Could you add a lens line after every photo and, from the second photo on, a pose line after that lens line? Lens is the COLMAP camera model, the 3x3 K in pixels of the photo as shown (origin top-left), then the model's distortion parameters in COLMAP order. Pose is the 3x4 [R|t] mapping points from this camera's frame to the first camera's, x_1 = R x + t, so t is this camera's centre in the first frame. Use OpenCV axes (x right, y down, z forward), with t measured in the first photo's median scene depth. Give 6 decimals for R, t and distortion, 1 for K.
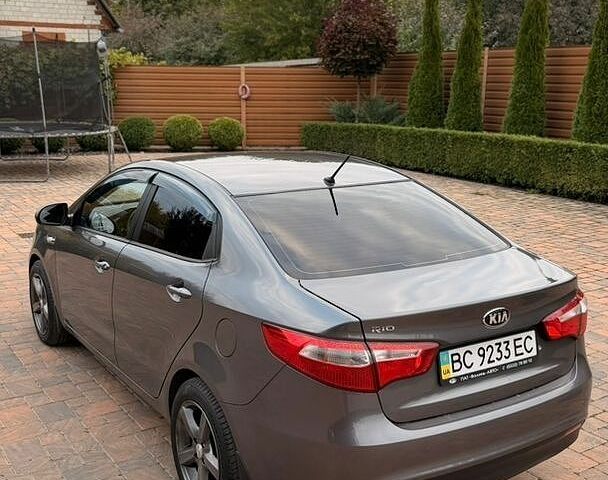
lens RADIAL K [[754.6, 0, 299.1], [0, 754.6, 250.7], [0, 0, 1]] dist [0.091280, 0.000000]
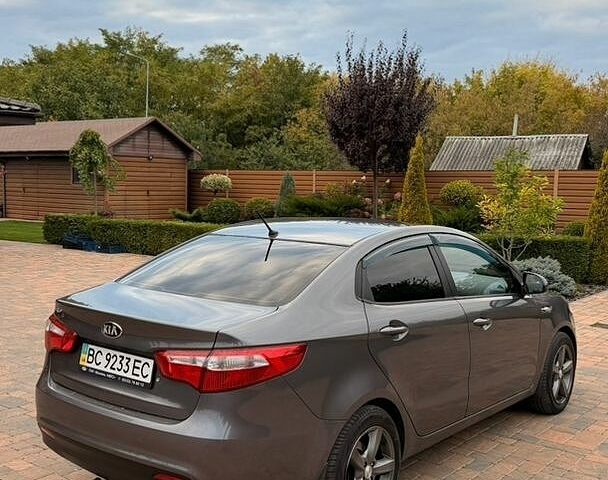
lens RADIAL K [[754.6, 0, 305.1], [0, 754.6, 240.0], [0, 0, 1]] dist [0.091280, 0.000000]
pose [[0.334189, 0.077229, -0.939337, 0.367320], [-0.229898, 0.973213, -0.001777, -0.029707], [0.914037, 0.216546, 0.342992, 0.206367]]
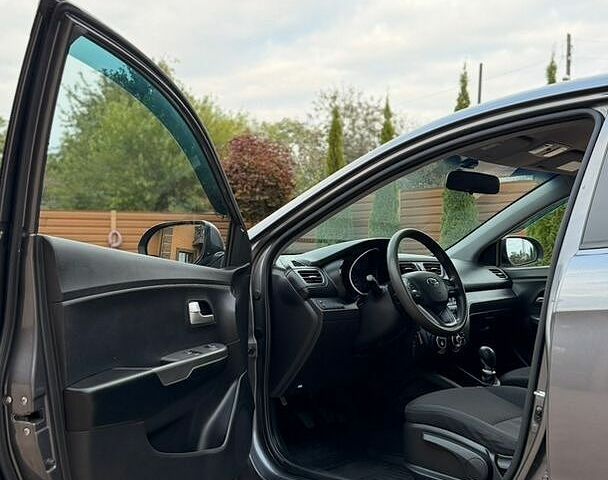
lens RADIAL K [[754.6, 0, 301.2], [0, 754.6, 238.8], [0, 0, 1]] dist [0.091280, 0.000000]
pose [[0.960854, 0.006205, 0.276986, -0.176326], [0.065988, 0.965853, -0.250545, 0.030433], [-0.269083, 0.259015, 0.927634, 0.240593]]
